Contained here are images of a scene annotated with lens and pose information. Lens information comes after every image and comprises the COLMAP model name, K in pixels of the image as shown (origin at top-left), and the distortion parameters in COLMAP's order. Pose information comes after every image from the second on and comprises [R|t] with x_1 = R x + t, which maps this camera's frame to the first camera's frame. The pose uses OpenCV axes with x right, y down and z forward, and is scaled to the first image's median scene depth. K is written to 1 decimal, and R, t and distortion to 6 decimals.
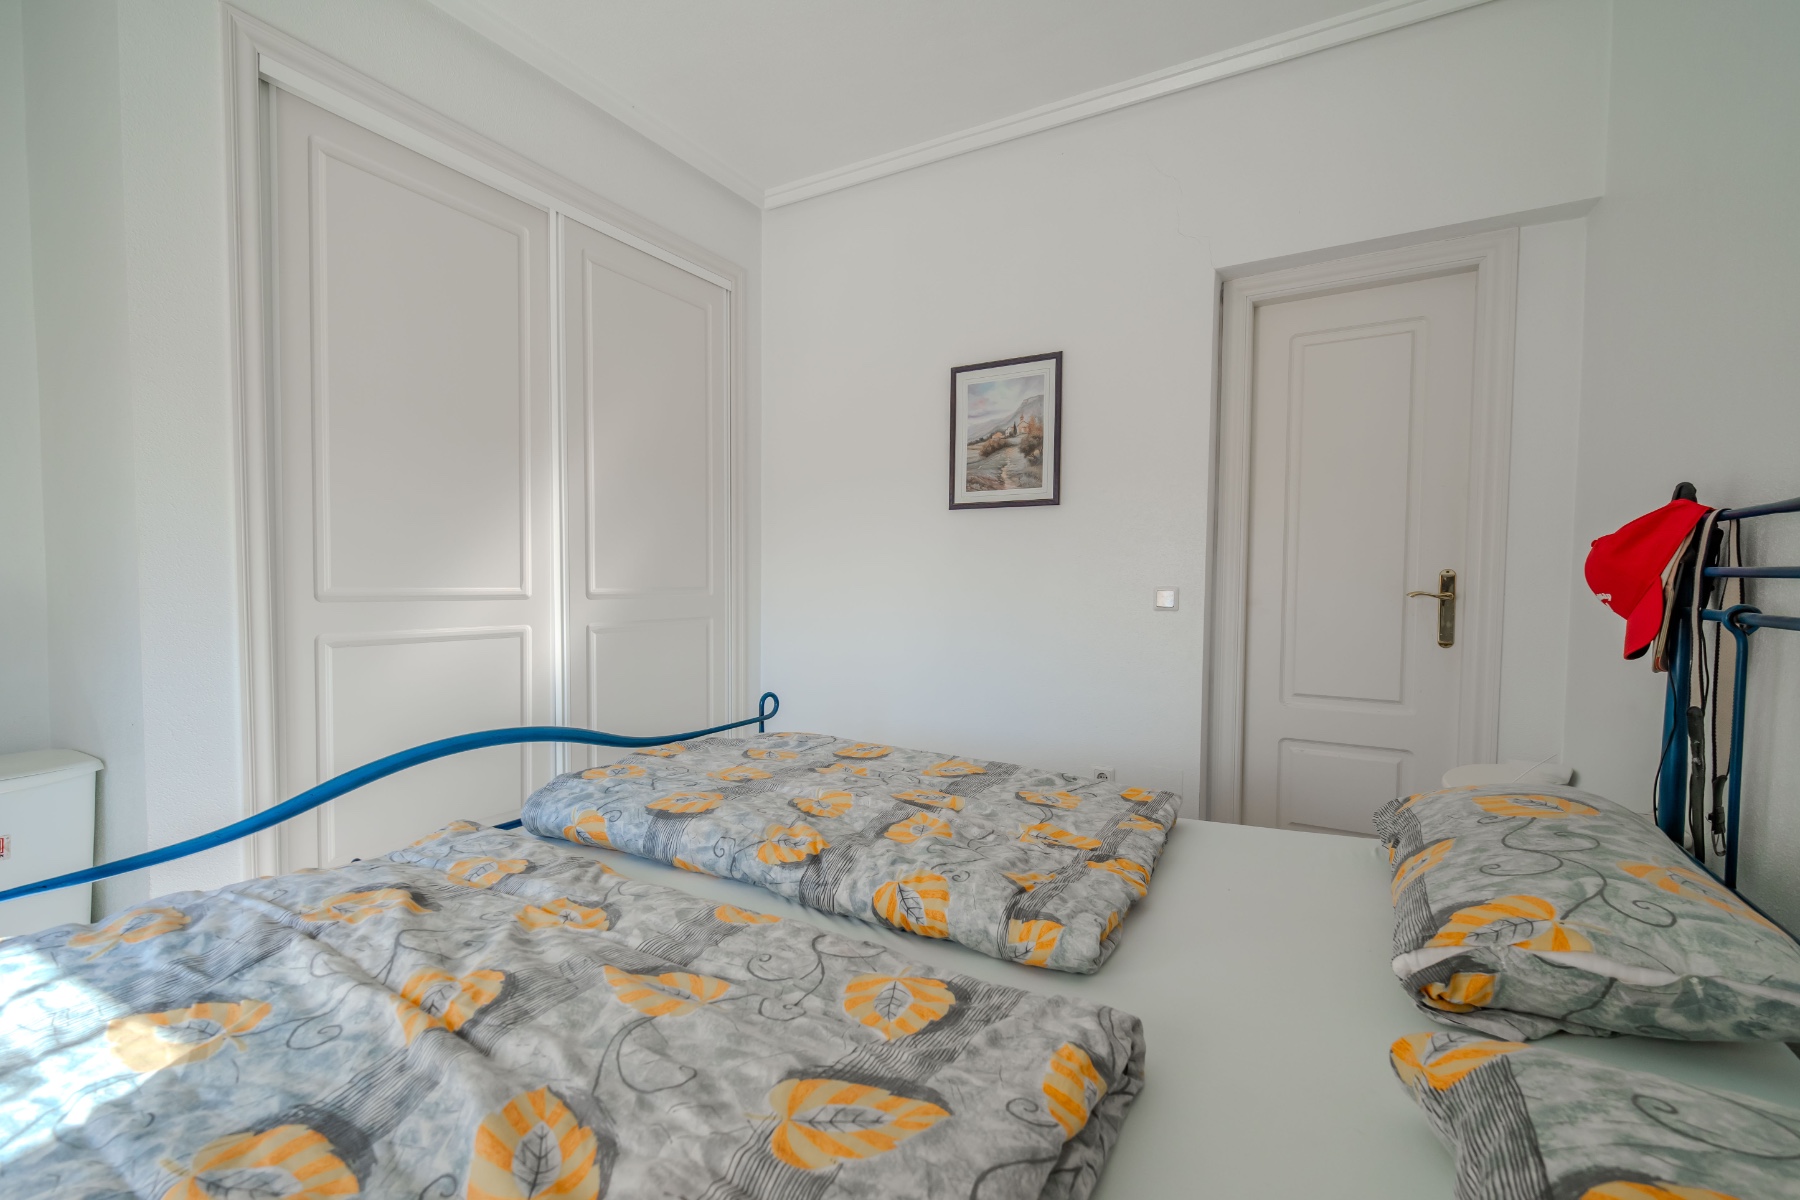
lens RADIAL K [[760.6, 0, 891.0], [0, 760.6, 607.9], [0, 0, 1]] dist [0.000265, -0.000093]
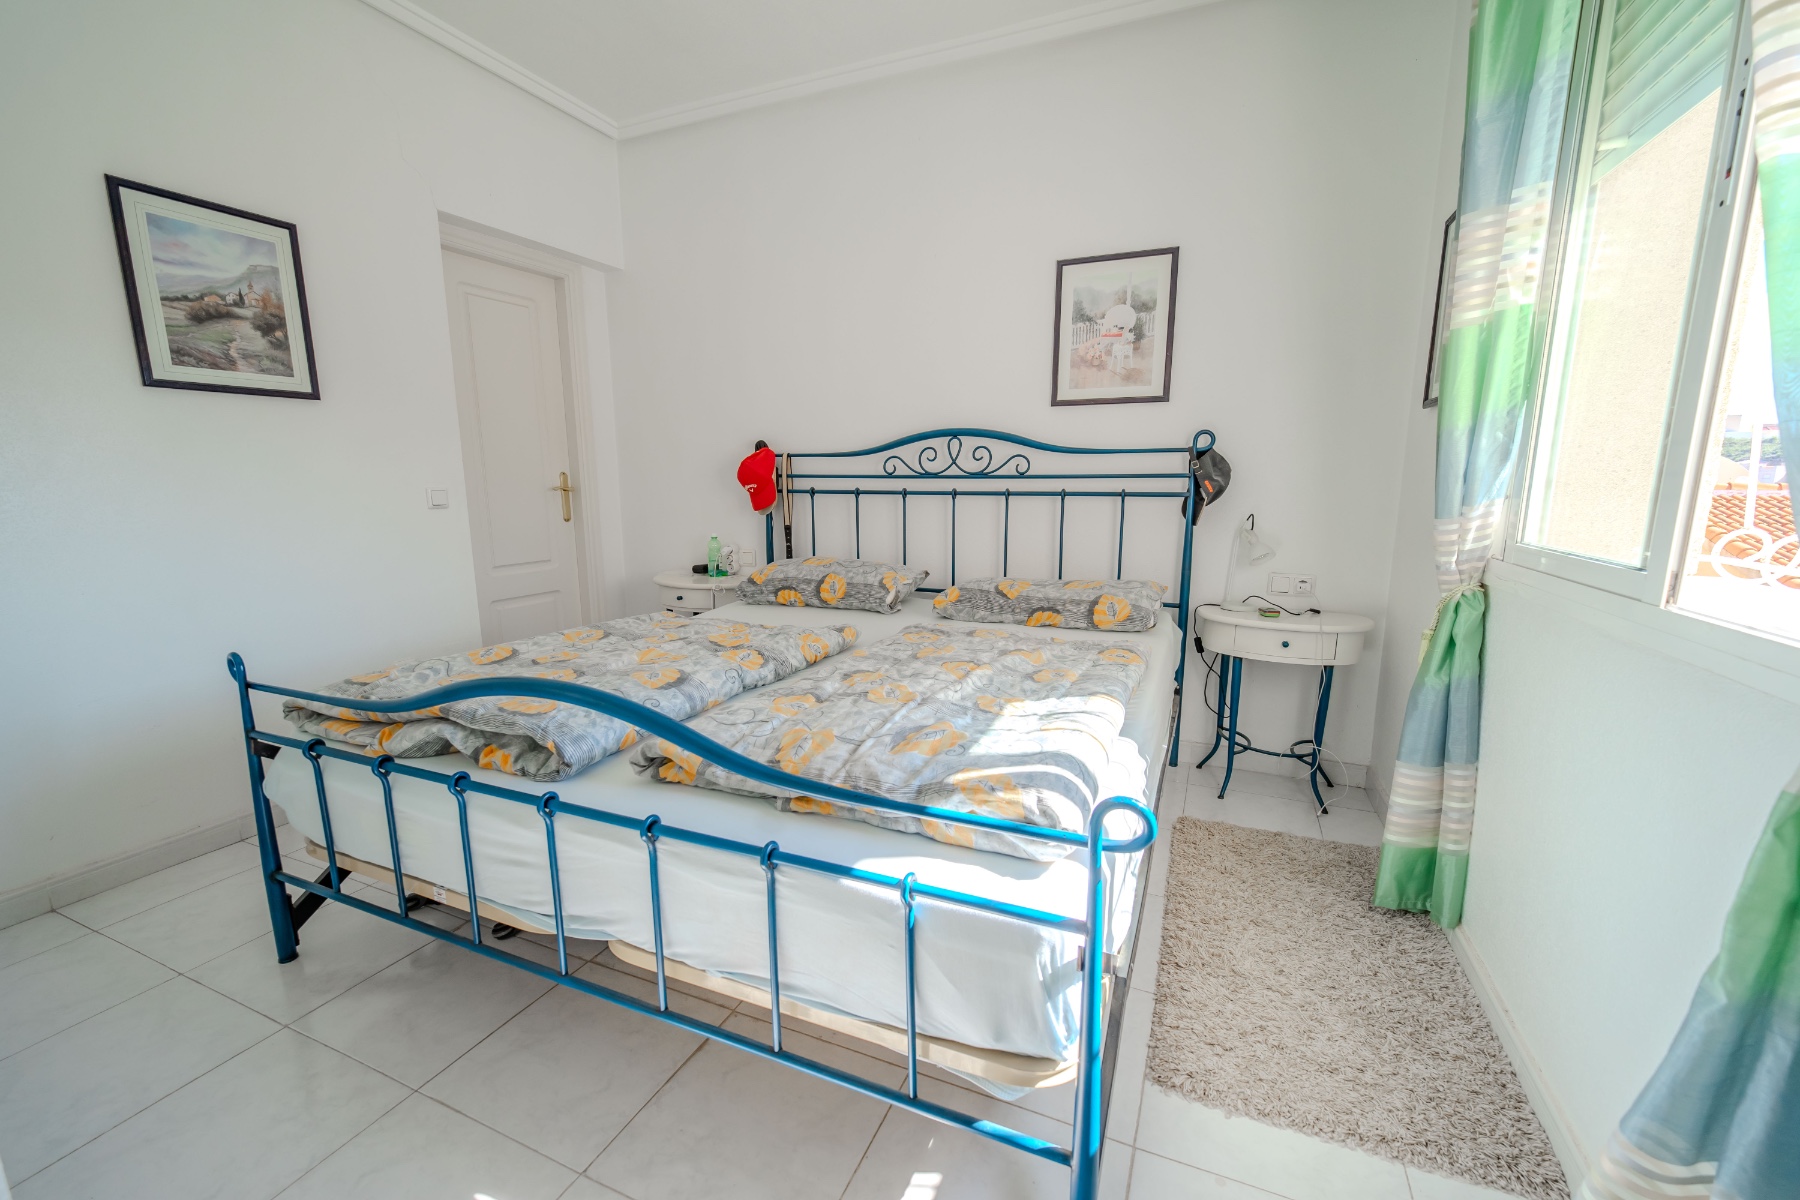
lens RADIAL K [[739.0, 0, 902.2], [0, 739.0, 607.3], [0, 0, 1]] dist [-0.000165, 0.000059]
pose [[-0.109103, -0.180289, 0.977544, -0.761637], [0.038577, 0.981906, 0.185399, -0.026865], [-0.993282, 0.057938, -0.100174, 0.390923]]
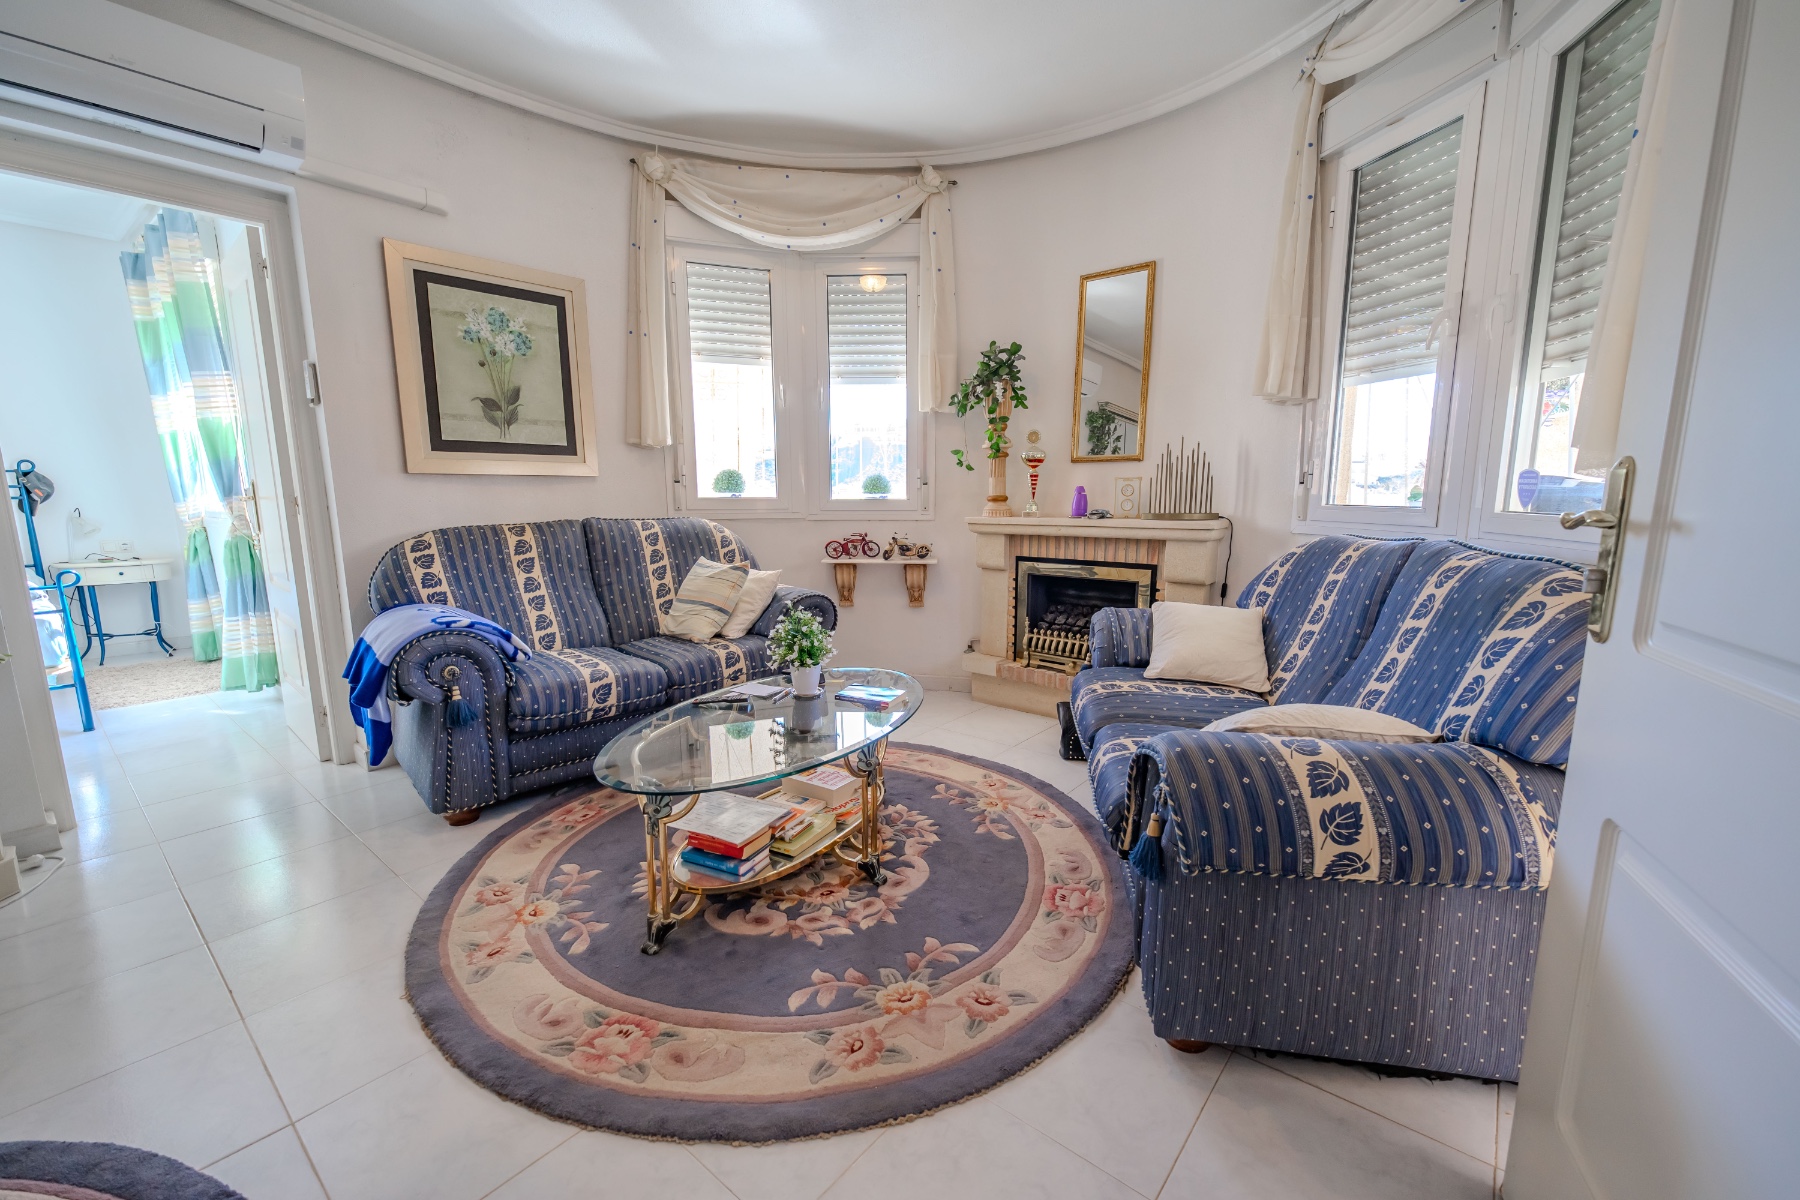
lens RADIAL K [[739.0, 0, 902.2], [0, 739.0, 607.3], [0, 0, 1]] dist [-0.000165, 0.000059]
pose [[-0.986226, -0.033070, 0.162064, -1.408865], [0.000578, 0.979114, 0.203311, -0.050140], [-0.165402, 0.200604, -0.965609, 0.817066]]
